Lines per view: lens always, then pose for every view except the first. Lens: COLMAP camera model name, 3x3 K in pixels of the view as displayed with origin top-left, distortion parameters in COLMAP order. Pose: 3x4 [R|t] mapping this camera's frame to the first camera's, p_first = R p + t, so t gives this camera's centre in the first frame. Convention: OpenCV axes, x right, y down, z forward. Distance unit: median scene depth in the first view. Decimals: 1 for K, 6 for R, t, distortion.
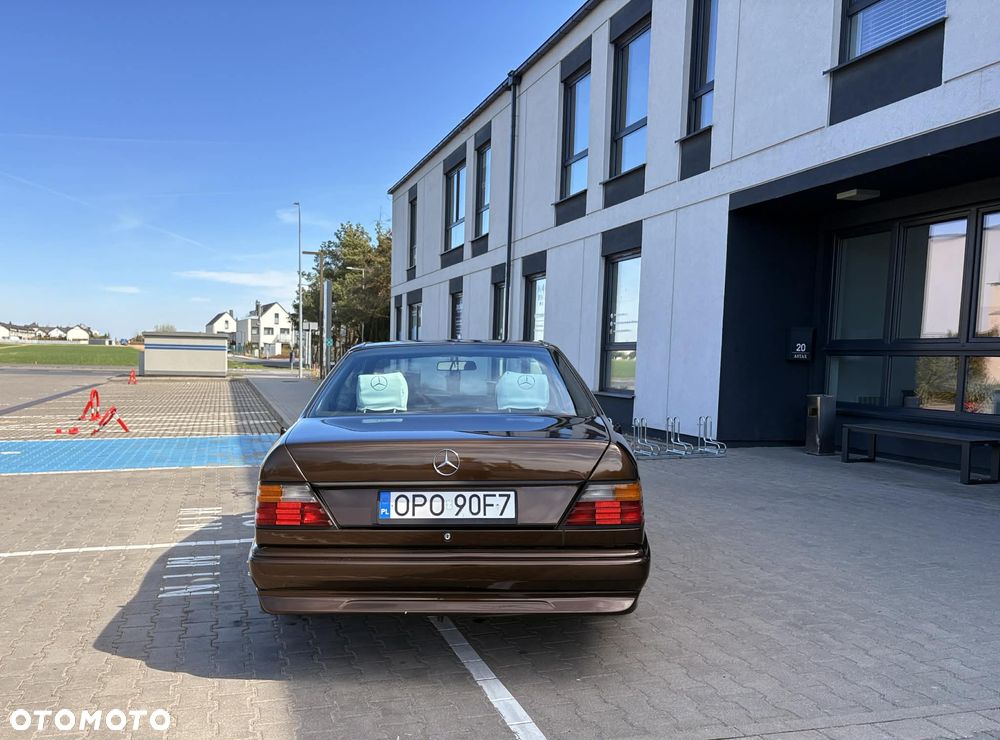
lens RADIAL K [[842.6, 0, 440.2], [0, 842.6, 417.7], [0, 0, 1]] dist [0.018961, -0.034406]
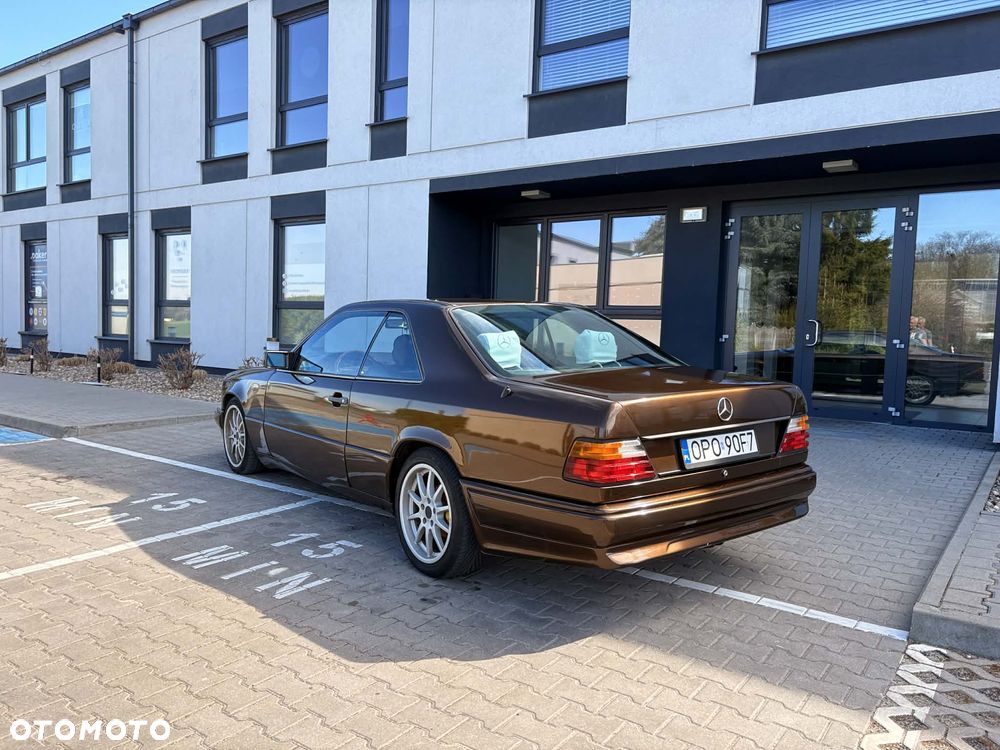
lens RADIAL K [[753.6, 0, 499.0], [0, 753.6, 374.9], [0, 0, 1]] dist [0.039791, -0.047490]
pose [[0.768747, -0.037031, 0.638481, -0.273103], [0.031662, 0.999302, 0.019836, -0.007741], [-0.638769, 0.004966, 0.769382, 0.119385]]
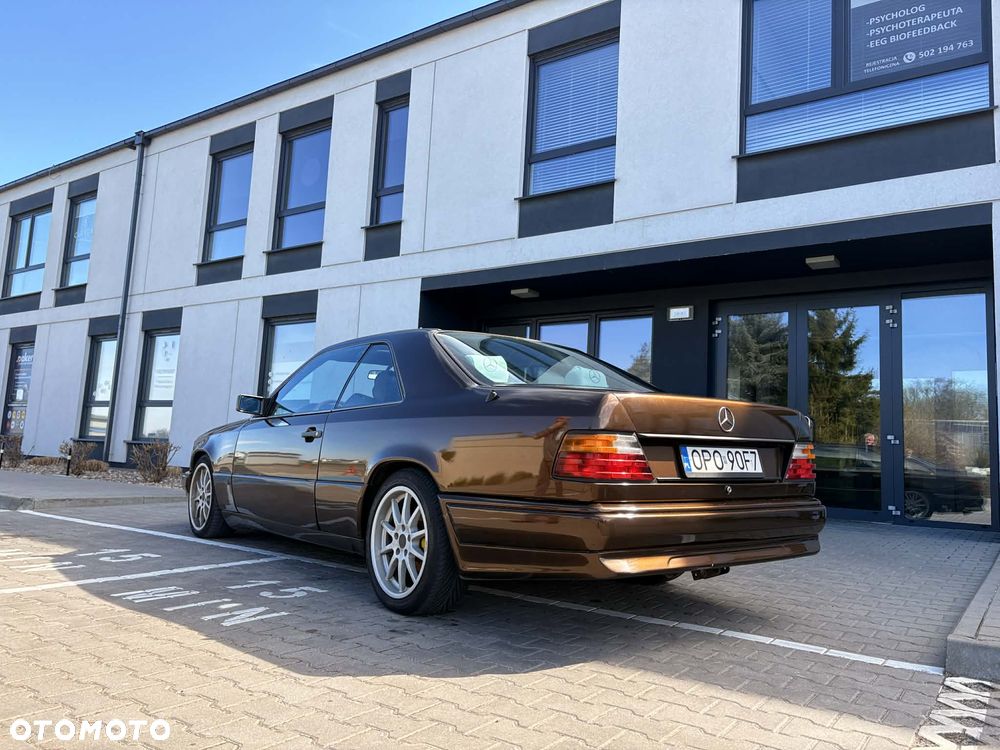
lens RADIAL K [[753.6, 0, 499.5], [0, 753.6, 367.6], [0, 0, 1]] dist [0.039791, -0.047490]
pose [[0.757217, 0.100247, 0.645425, -0.257842], [0.011871, 0.985877, -0.167053, 0.044366], [-0.653056, 0.134157, 0.745332, 0.137924]]
